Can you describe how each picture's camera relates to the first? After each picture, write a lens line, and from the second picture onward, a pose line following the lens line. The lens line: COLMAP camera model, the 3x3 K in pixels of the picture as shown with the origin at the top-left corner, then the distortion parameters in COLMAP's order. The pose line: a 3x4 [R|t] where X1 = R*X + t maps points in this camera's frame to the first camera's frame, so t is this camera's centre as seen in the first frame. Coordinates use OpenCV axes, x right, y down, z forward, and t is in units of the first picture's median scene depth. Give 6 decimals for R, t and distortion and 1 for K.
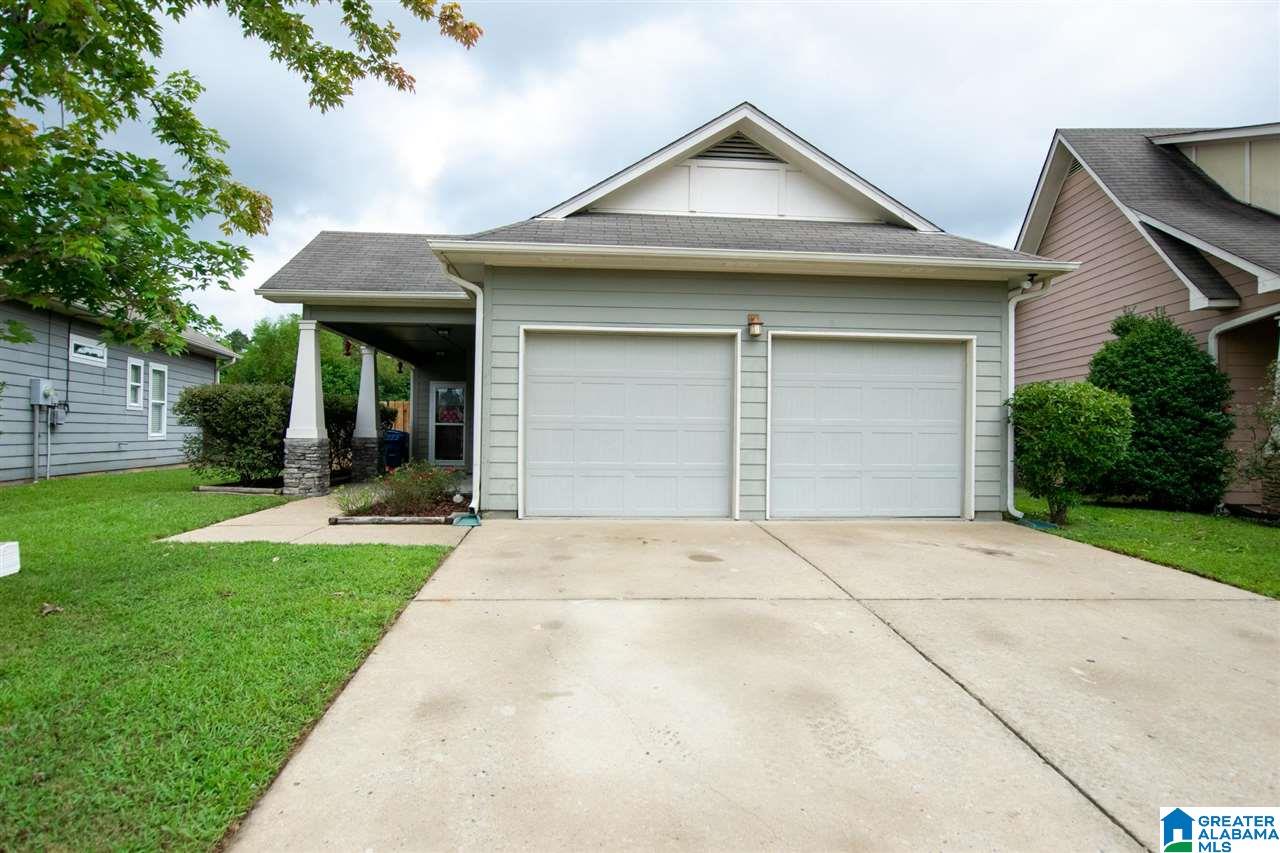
lens RADIAL K [[742.1, 0, 639.1], [0, 742.1, 424.2], [0, 0, 1]] dist [-0.016694, 0.002872]
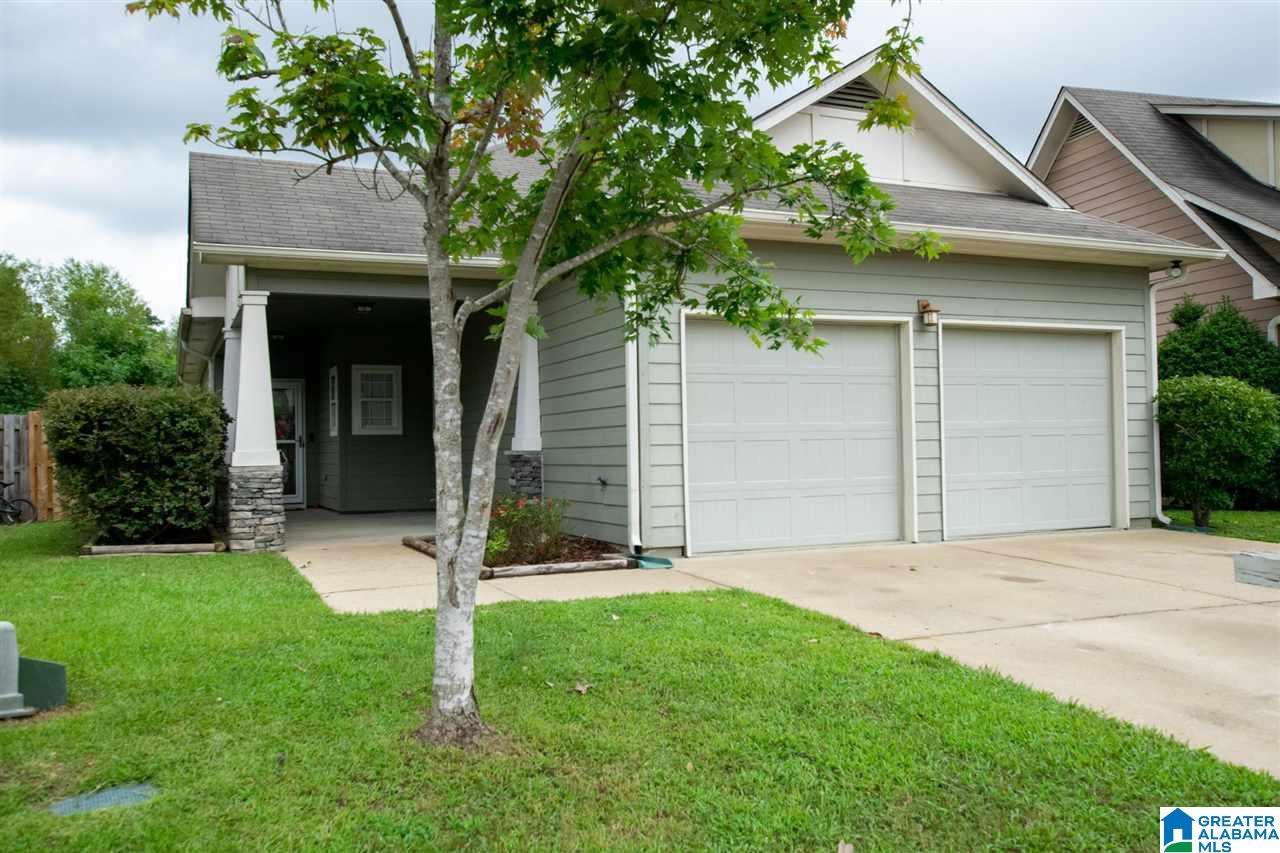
lens RADIAL K [[1064.2, 0, 636.9], [0, 1064.2, 420.4], [0, 0, 1]] dist [0.008446, 0.016985]
pose [[0.941758, -0.020079, 0.335692, -0.532682], [0.023982, 0.999684, -0.007484, -0.007936], [-0.335435, 0.015099, 0.941942, -0.034851]]
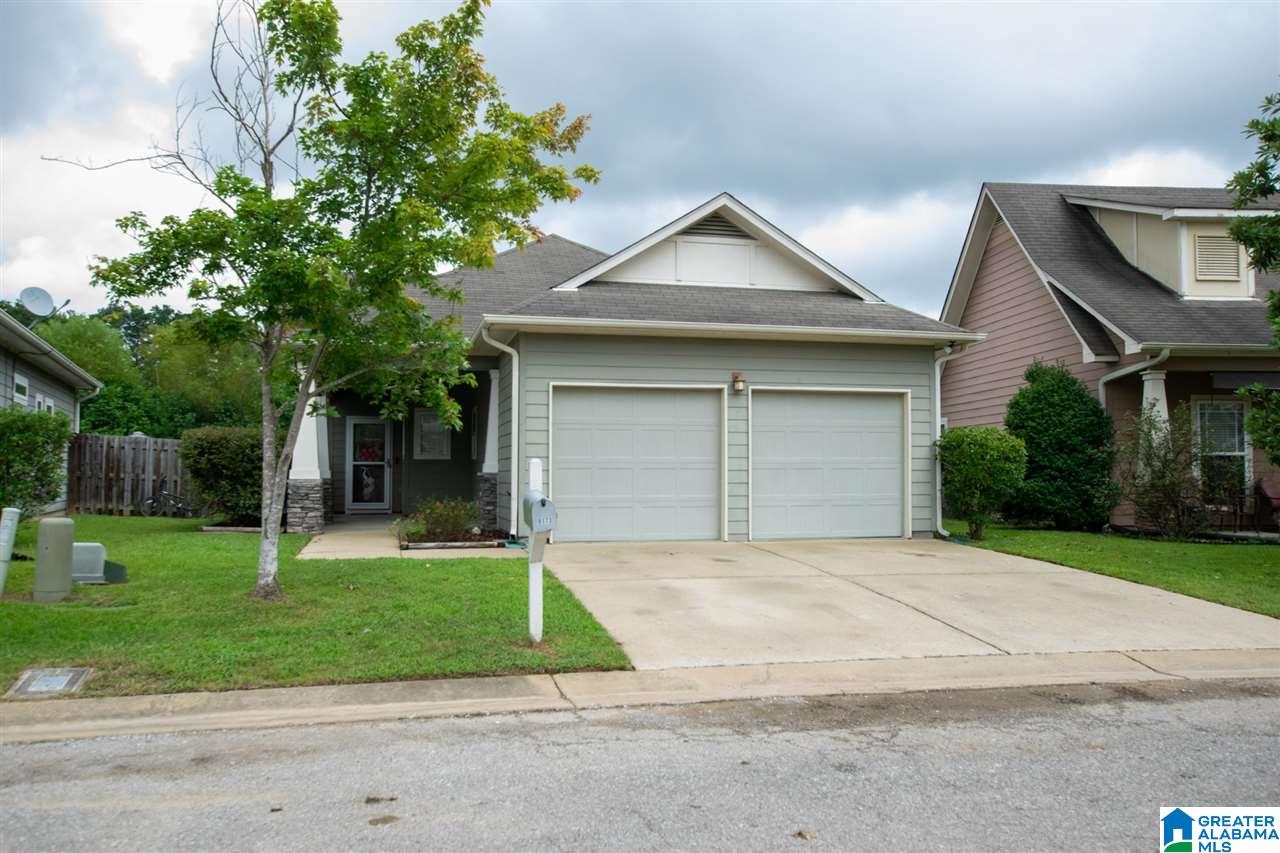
lens RADIAL K [[1050.7, 0, 638.8], [0, 1050.7, 421.7], [0, 0, 1]] dist [-0.004682, 0.035347]
pose [[0.987281, -0.002786, 0.158958, -0.263762], [0.008137, 0.999421, -0.033027, -0.010838], [-0.158774, 0.033900, 0.986733, -0.638919]]
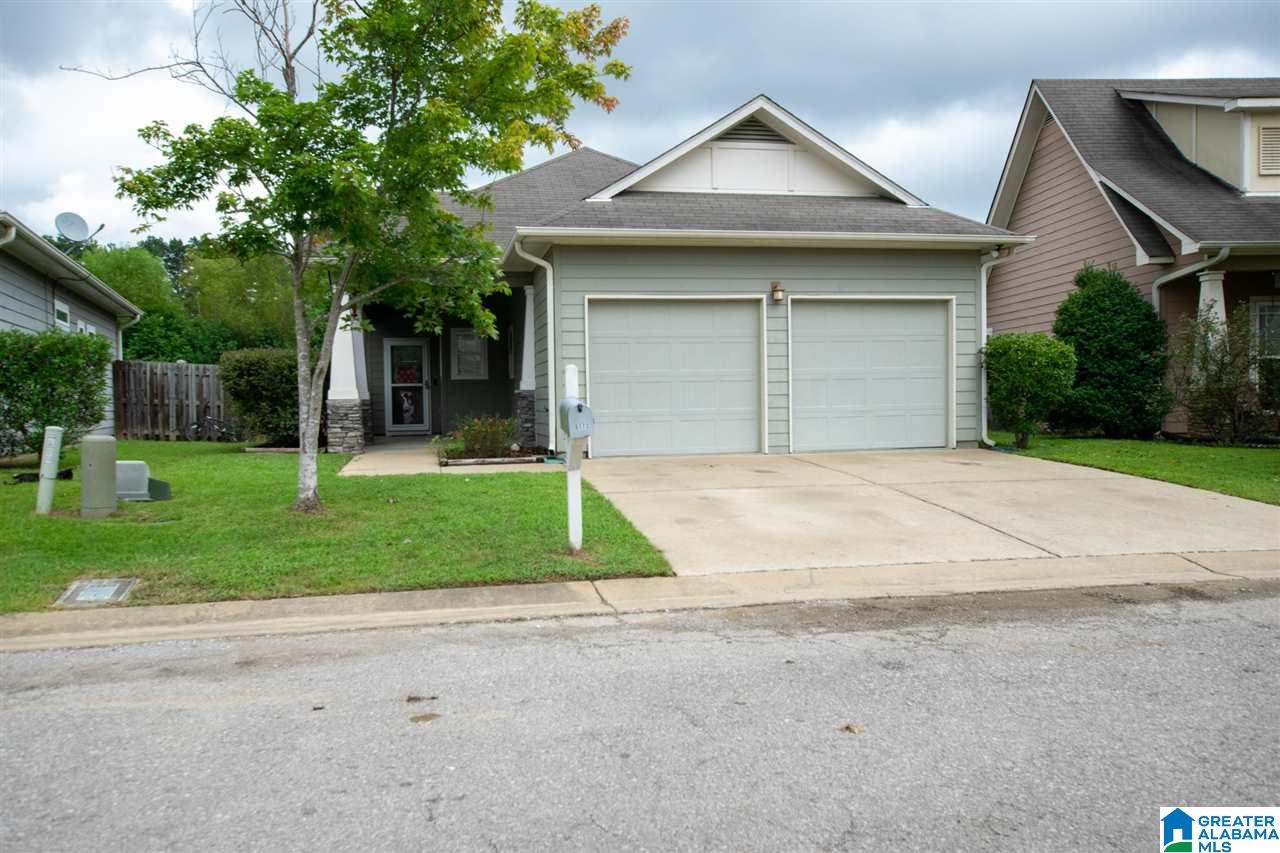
lens RADIAL K [[1050.7, 0, 636.8], [0, 1050.7, 425.4], [0, 0, 1]] dist [-0.004682, 0.035347]
pose [[0.992336, -0.031307, 0.119538, -0.260504], [0.026349, 0.998735, 0.042834, 0.003950], [-0.120728, -0.039356, 0.991905, -0.619646]]
